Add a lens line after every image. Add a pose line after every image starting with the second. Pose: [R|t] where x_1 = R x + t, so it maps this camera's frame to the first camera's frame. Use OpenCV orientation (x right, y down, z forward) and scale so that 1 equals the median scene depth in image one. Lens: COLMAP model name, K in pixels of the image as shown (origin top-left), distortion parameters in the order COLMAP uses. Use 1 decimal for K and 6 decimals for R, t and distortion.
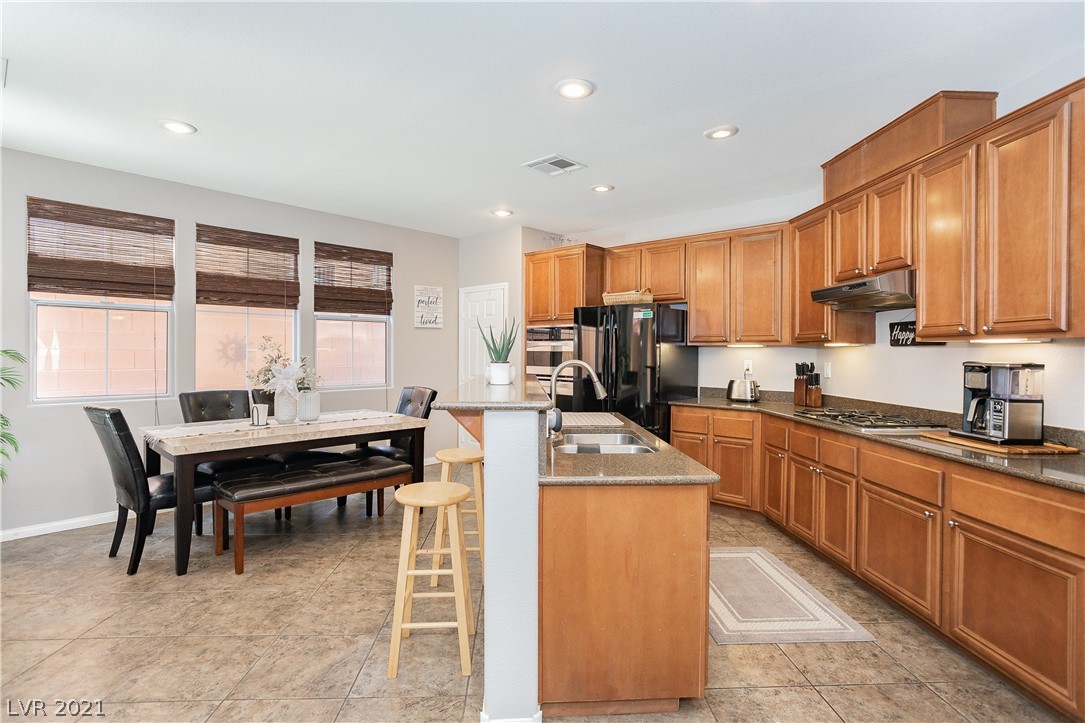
lens RADIAL K [[524.7, 0, 545.3], [0, 524.7, 354.6], [0, 0, 1]] dist [-0.045561, 0.025208]
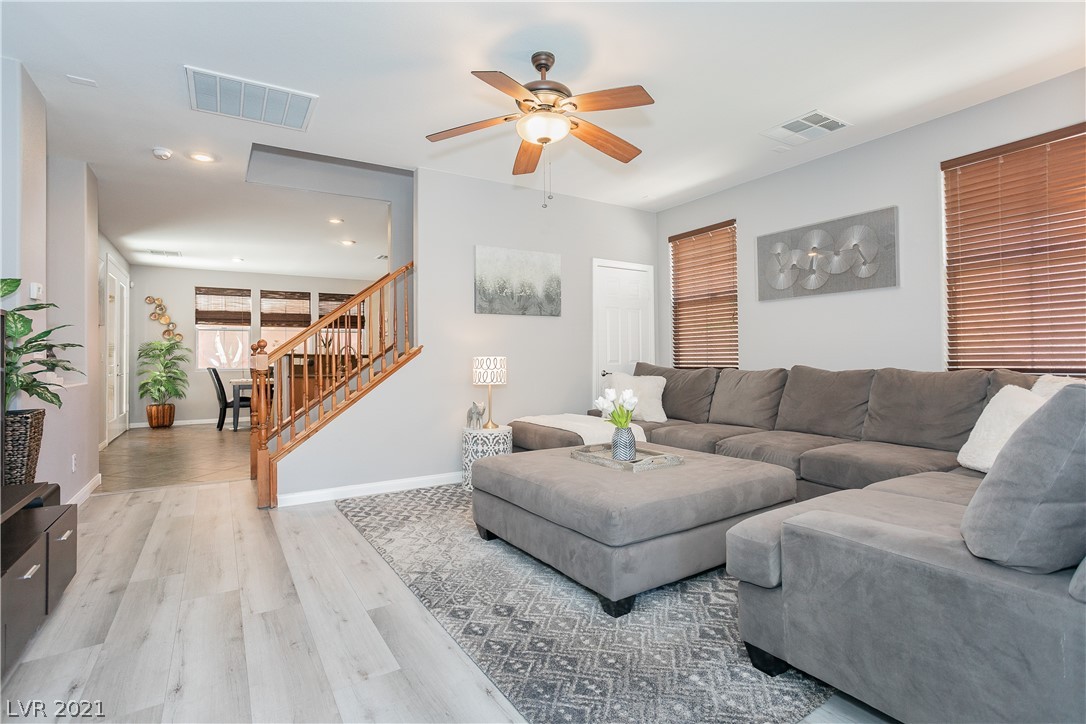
lens RADIAL K [[525.1, 0, 545.8], [0, 525.1, 355.1], [0, 0, 1]] dist [-0.045561, 0.025208]
pose [[0.963059, -0.019813, -0.268560, 1.209740], [0.014633, 0.999667, -0.021277, 0.095039], [0.268892, 0.016561, 0.963028, -0.883166]]
